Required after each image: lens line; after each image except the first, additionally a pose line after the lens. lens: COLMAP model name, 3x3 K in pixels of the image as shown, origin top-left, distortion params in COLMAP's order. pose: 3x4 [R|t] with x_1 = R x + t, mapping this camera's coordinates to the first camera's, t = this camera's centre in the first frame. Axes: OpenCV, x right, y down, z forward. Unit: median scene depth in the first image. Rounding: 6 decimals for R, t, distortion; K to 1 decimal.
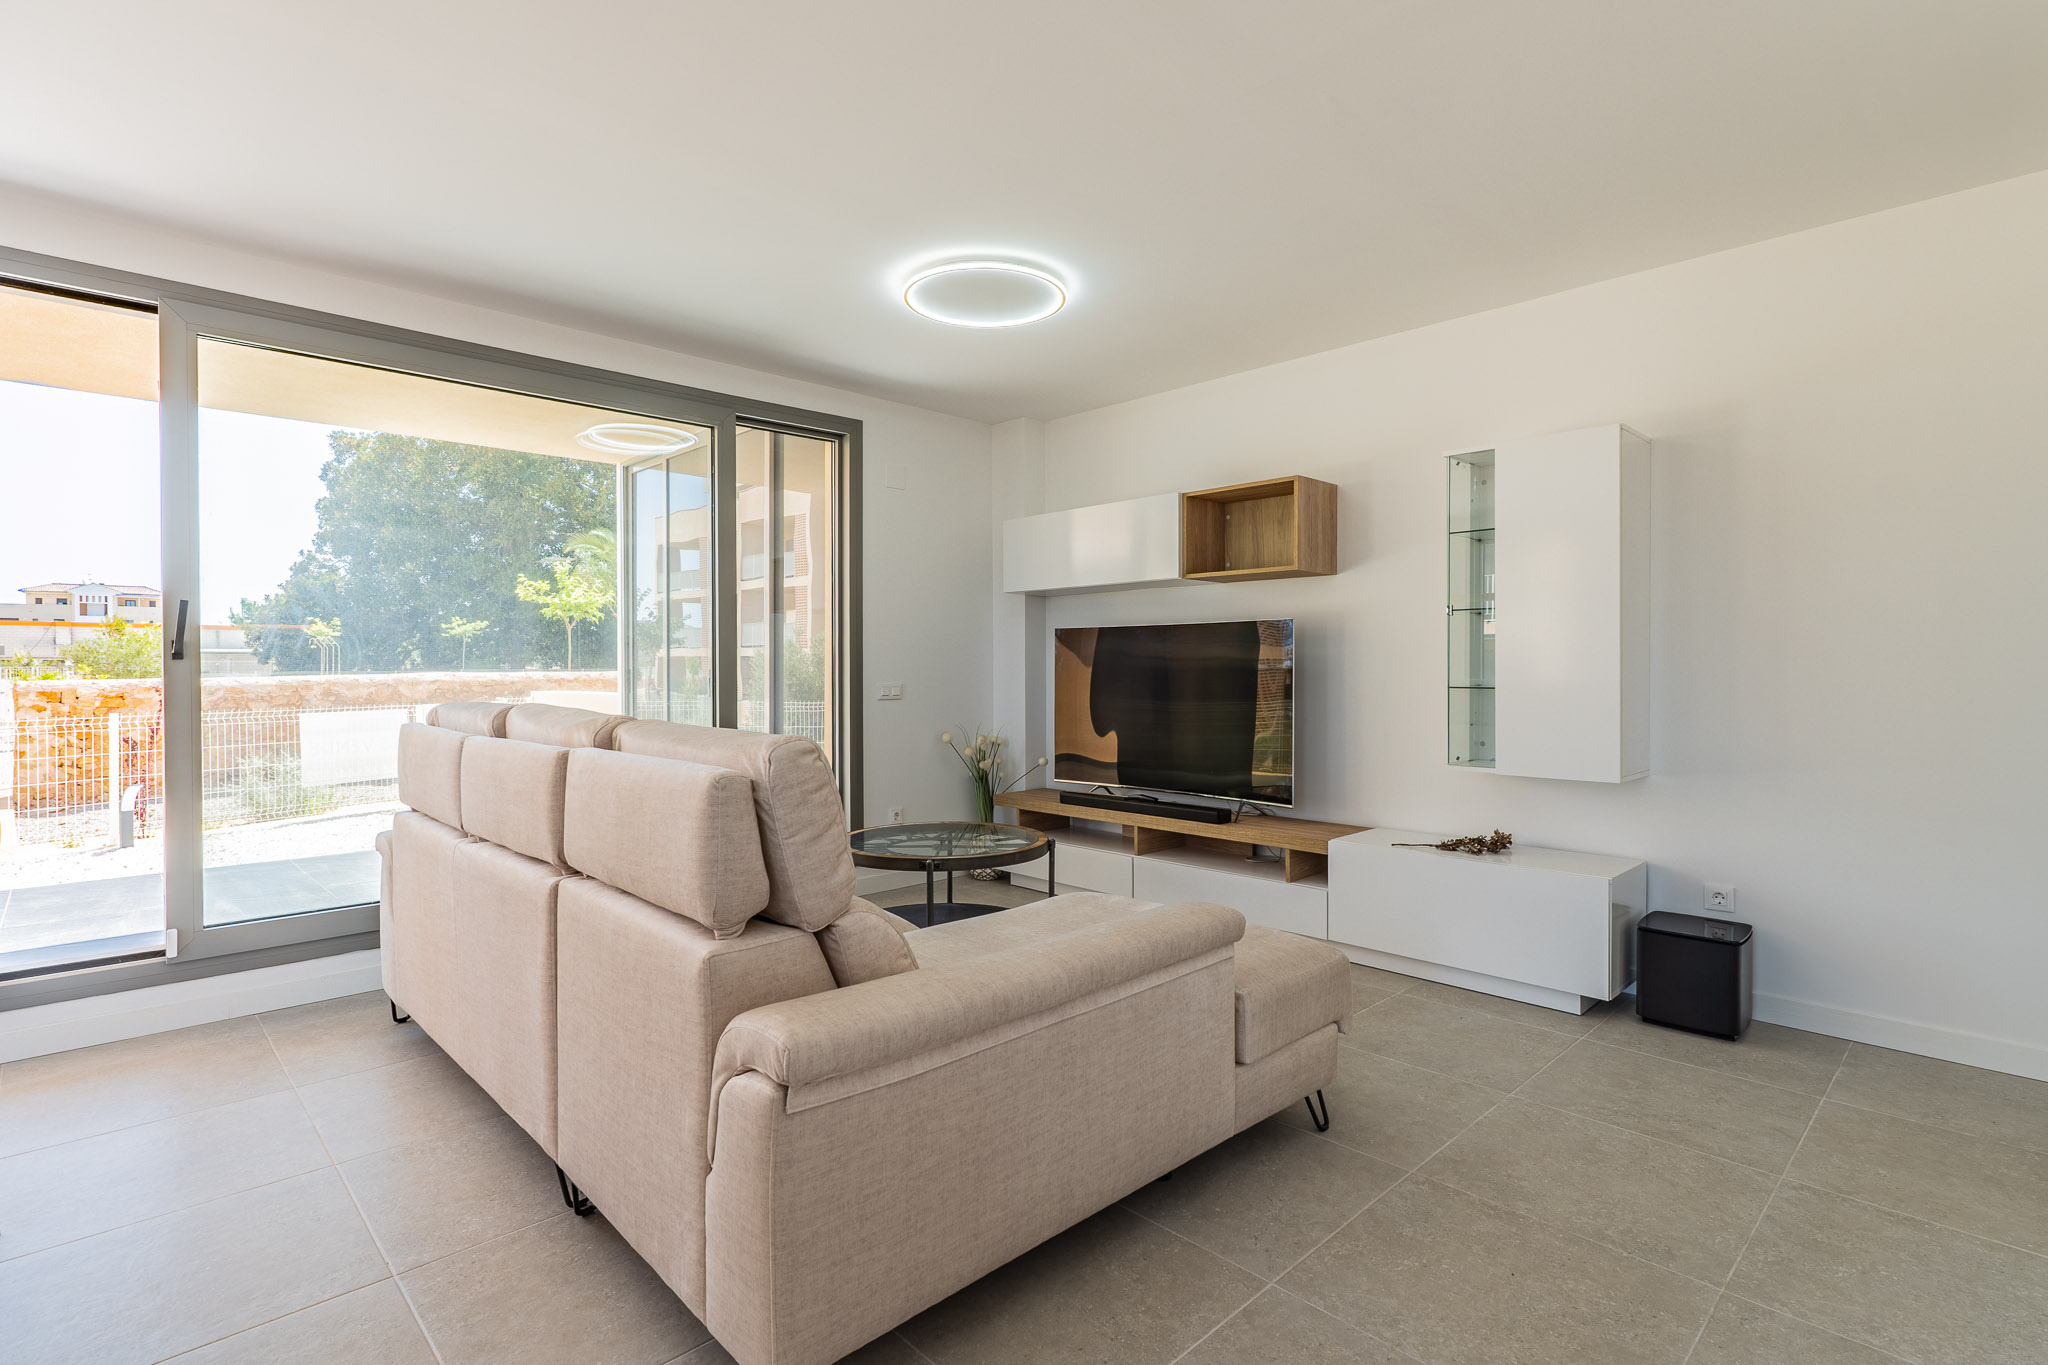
lens RADIAL K [[984.7, 0, 1040.4], [0, 984.7, 674.6], [0, 0, 1]] dist [0.002474, -0.000725]
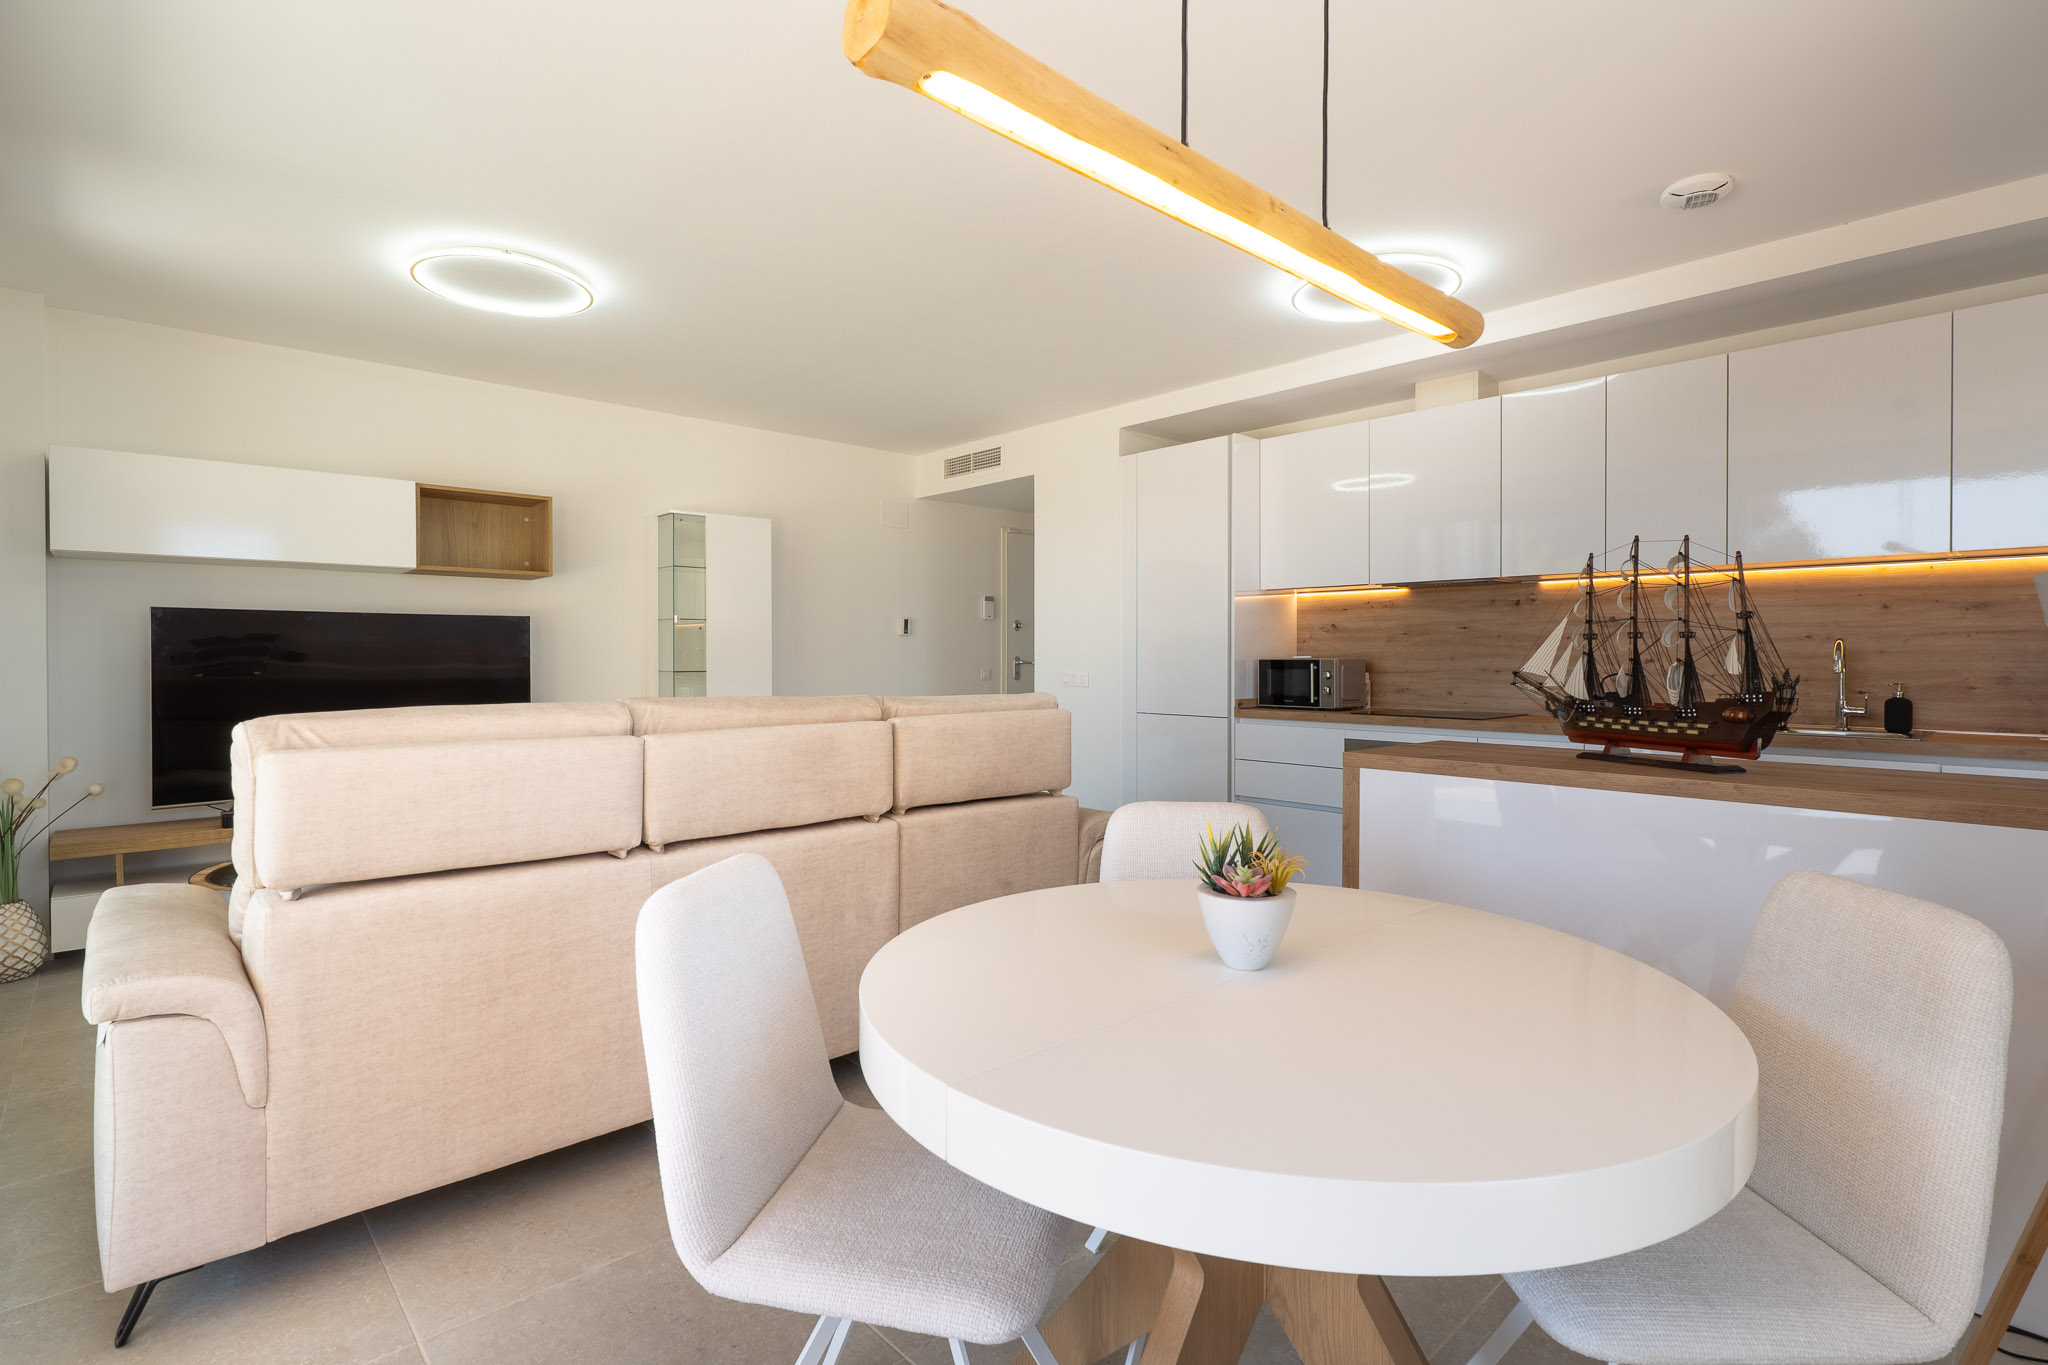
lens RADIAL K [[984.7, 0, 1026.9], [0, 984.7, 665.5], [0, 0, 1]] dist [0.002474, -0.000725]
pose [[0.025243, -0.004265, 0.999672, -1.075391], [0.003465, 0.999985, 0.004178, 0.002608], [-0.999675, 0.003358, 0.025258, 0.447661]]
